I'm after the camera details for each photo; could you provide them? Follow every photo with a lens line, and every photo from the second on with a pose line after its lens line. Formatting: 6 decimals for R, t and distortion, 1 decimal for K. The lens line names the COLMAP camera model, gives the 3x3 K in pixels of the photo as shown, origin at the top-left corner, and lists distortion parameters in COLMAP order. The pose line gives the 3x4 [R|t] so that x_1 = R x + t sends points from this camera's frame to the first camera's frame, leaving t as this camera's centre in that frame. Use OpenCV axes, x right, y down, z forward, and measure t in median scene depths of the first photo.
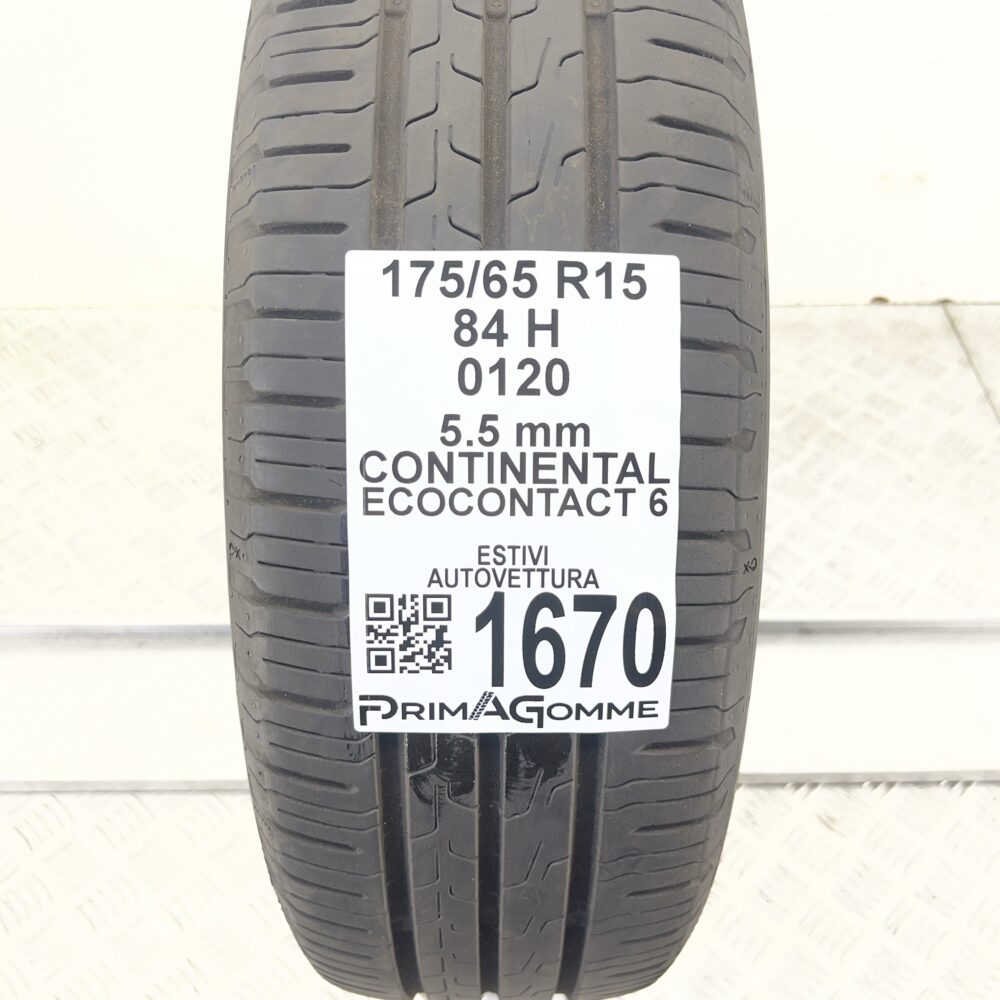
lens RADIAL K [[1193.4, 0, 498.3], [0, 1193.4, 564.4], [0, 0, 1]] dist [0.179922, -0.593223]
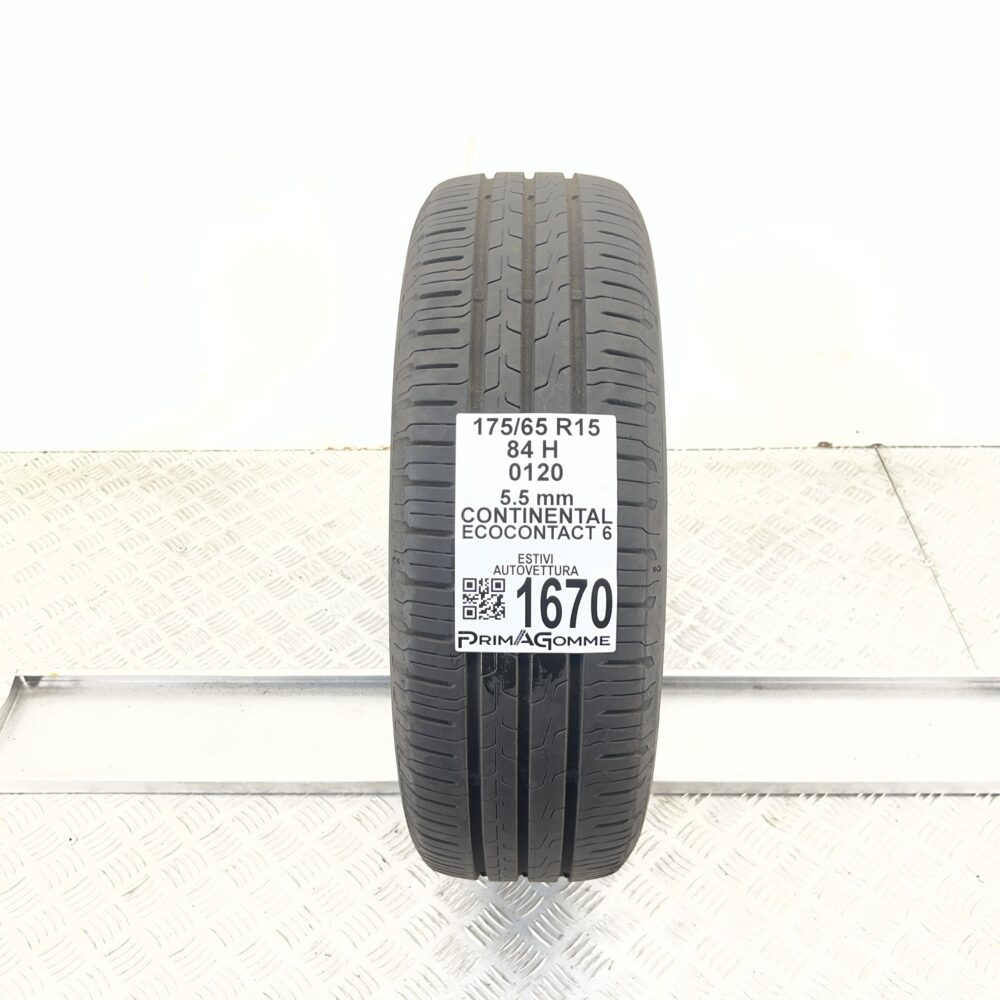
lens RADIAL K [[1193.4, 0, 498.3], [0, 1193.4, 564.4], [0, 0, 1]] dist [0.179922, -0.593223]
pose [[0.999710, 0.001096, -0.024064, -0.002374], [-0.004020, 0.992548, -0.121785, 0.246243], [0.023751, 0.121846, 0.992265, -1.001998]]
